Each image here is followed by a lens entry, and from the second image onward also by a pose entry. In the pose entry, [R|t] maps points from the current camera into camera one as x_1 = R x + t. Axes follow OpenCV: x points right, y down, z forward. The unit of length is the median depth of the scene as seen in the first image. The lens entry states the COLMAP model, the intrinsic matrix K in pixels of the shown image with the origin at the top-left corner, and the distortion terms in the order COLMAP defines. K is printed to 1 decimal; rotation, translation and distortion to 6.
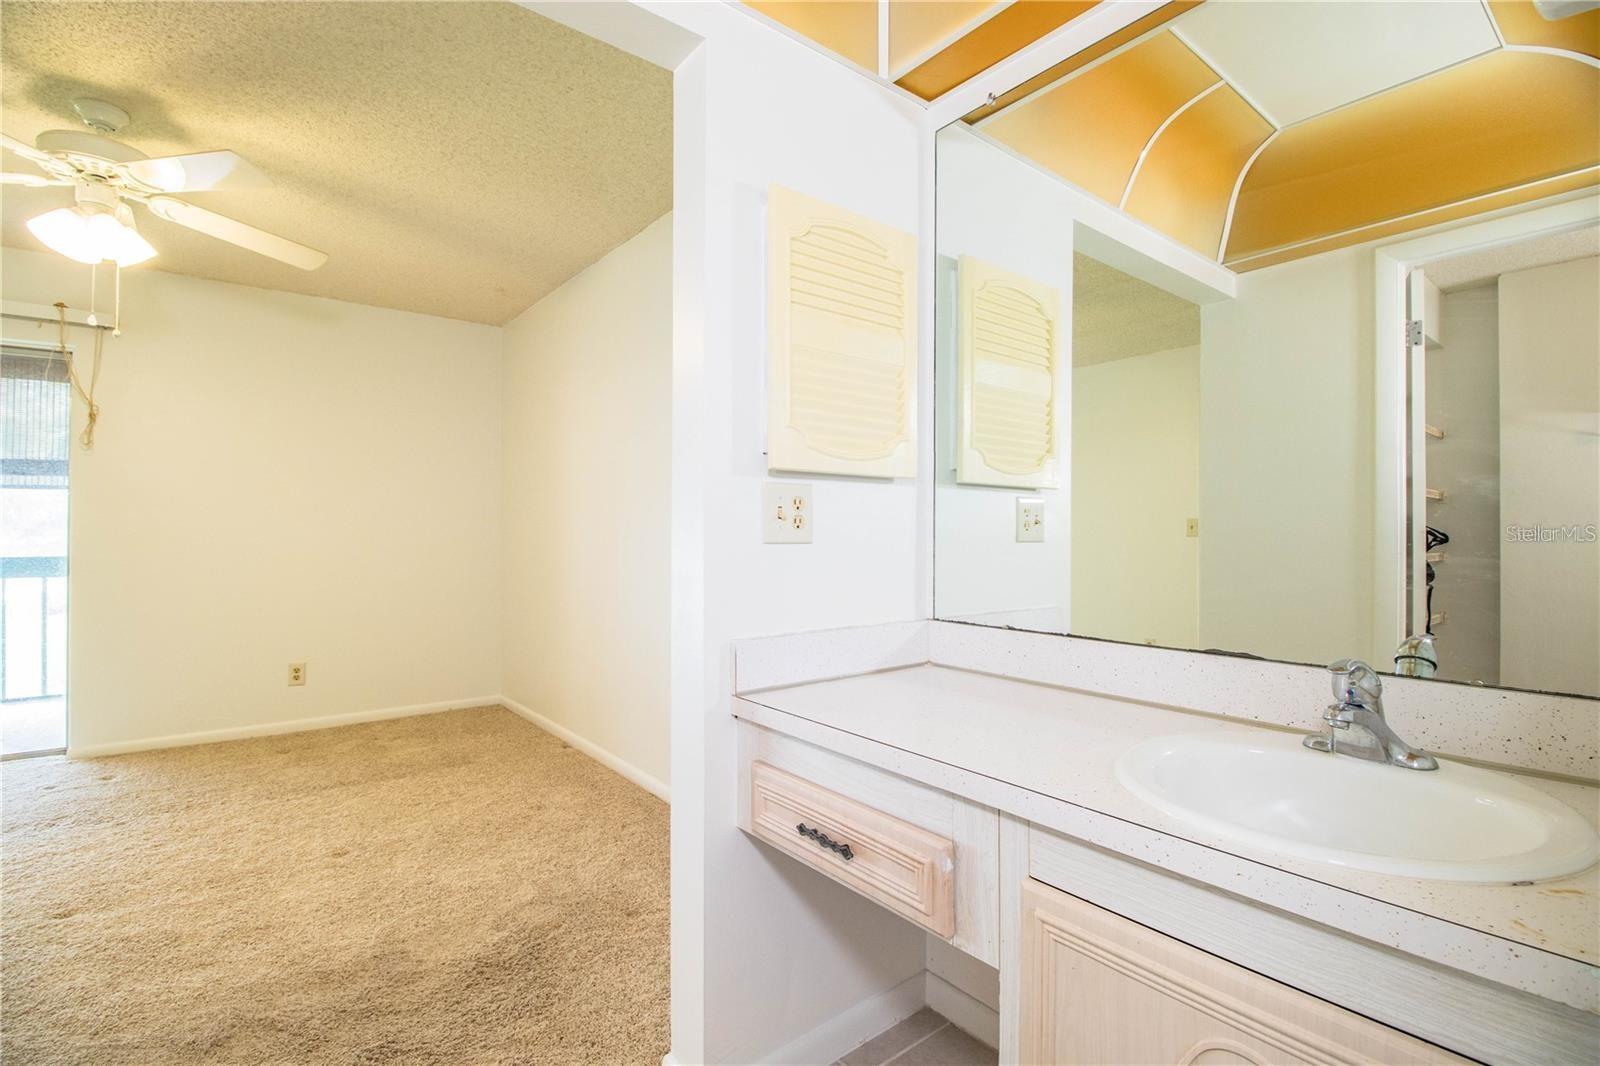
lens RADIAL K [[741.8, 0, 804.6], [0, 741.8, 532.9], [0, 0, 1]] dist [-0.021676, -0.001826]
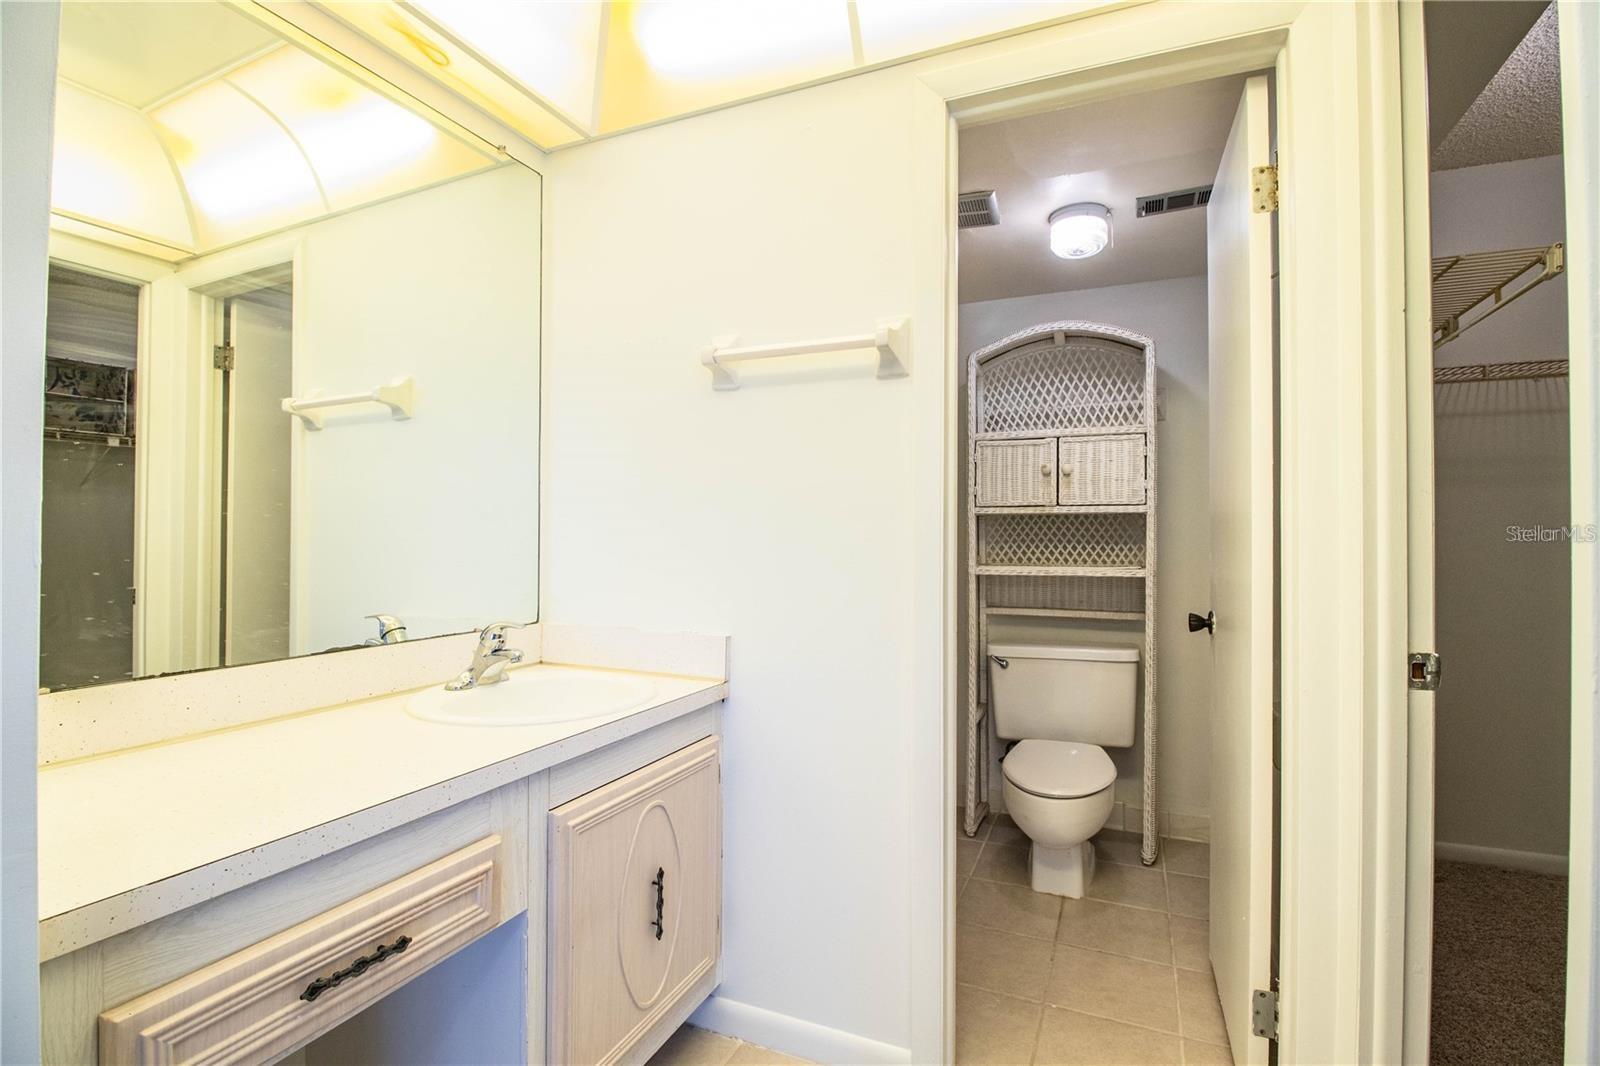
lens RADIAL K [[741.8, 0, 798.7], [0, 741.8, 531.3], [0, 0, 1]] dist [-0.021676, -0.001826]
pose [[-0.454836, 0.002684, 0.890571, -0.894972], [0.001807, 0.999996, -0.002091, -0.017855], [-0.890573, 0.000658, -0.454839, 1.021104]]
